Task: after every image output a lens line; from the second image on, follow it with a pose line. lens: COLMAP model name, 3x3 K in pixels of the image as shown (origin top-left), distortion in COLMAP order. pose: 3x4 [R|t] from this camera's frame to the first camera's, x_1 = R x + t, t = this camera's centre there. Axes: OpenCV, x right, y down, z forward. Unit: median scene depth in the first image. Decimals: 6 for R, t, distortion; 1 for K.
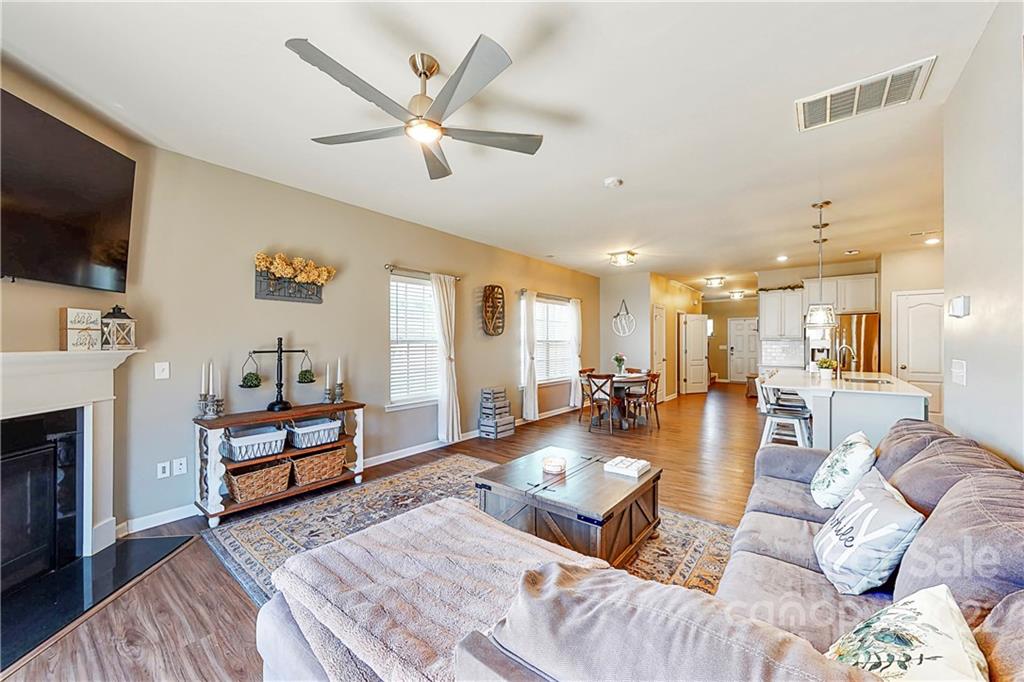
lens RADIAL K [[396.0, 0, 510.6], [0, 396.0, 343.5], [0, 0, 1]] dist [-0.000255, -0.000076]
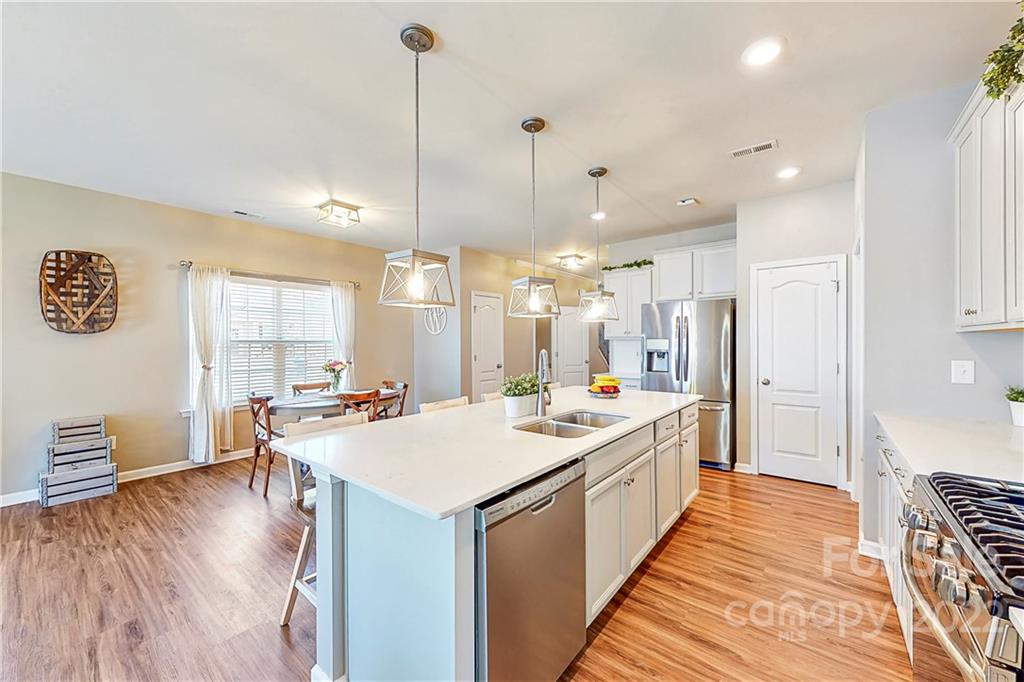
lens RADIAL K [[396.0, 0, 510.6], [0, 396.0, 343.5], [0, 0, 1]] dist [-0.000255, -0.000076]
pose [[0.999992, -0.001615, -0.003600, 0.560184], [0.001625, 0.999994, 0.002894, -0.004352], [0.003595, -0.002900, 0.999989, 0.345947]]
